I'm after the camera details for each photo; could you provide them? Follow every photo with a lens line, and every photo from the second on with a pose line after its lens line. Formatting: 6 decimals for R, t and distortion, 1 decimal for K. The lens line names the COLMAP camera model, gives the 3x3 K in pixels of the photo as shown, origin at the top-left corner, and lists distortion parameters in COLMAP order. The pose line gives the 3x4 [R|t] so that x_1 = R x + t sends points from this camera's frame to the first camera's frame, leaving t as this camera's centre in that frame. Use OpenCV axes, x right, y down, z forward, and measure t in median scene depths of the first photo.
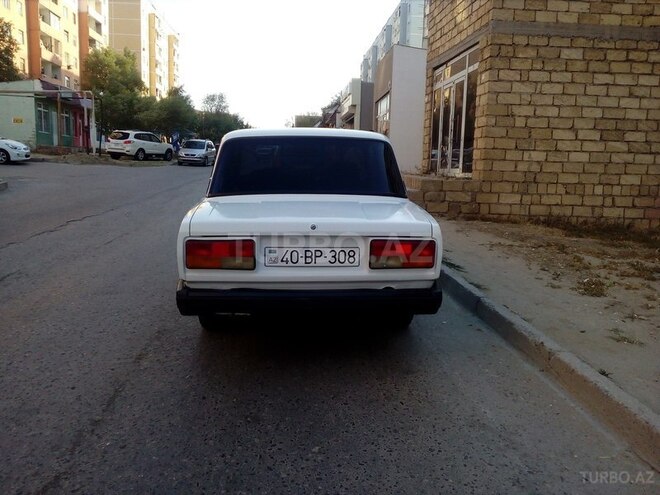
lens RADIAL K [[550.7, 0, 335.7], [0, 550.7, 245.6], [0, 0, 1]] dist [0.034839, -0.069657]
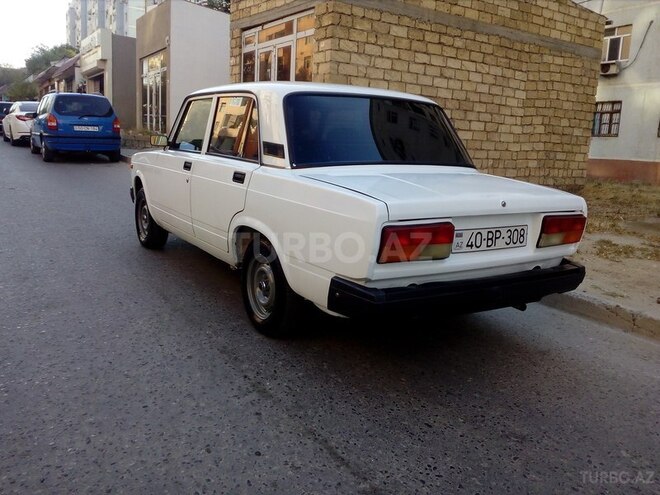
lens RADIAL K [[550.7, 0, 331.2], [0, 550.7, 246.1], [0, 0, 1]] dist [0.034839, -0.069657]
pose [[0.876754, -0.064607, 0.476580, -0.218215], [0.037638, 0.997114, 0.065929, -0.011111], [-0.479464, -0.039866, 0.876655, 0.116785]]
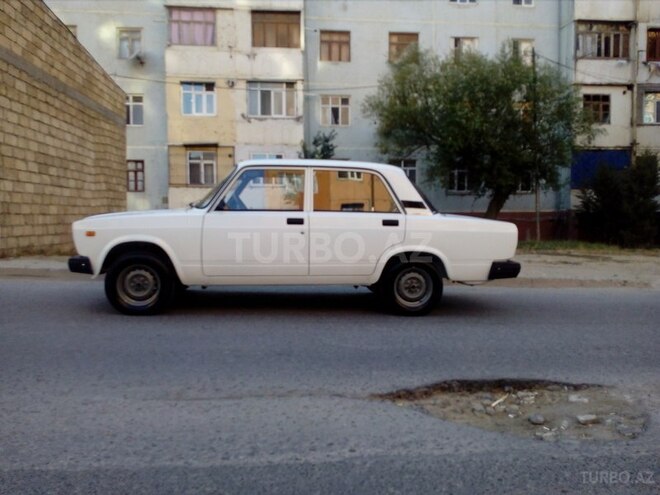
lens RADIAL K [[550.7, 0, 333.2], [0, 550.7, 248.6], [0, 0, 1]] dist [0.034839, -0.069657]
pose [[-0.041194, -0.084819, 0.995545, -0.623679], [0.144048, 0.985477, 0.089921, -0.063500], [-0.988713, 0.147110, -0.028377, 0.508609]]
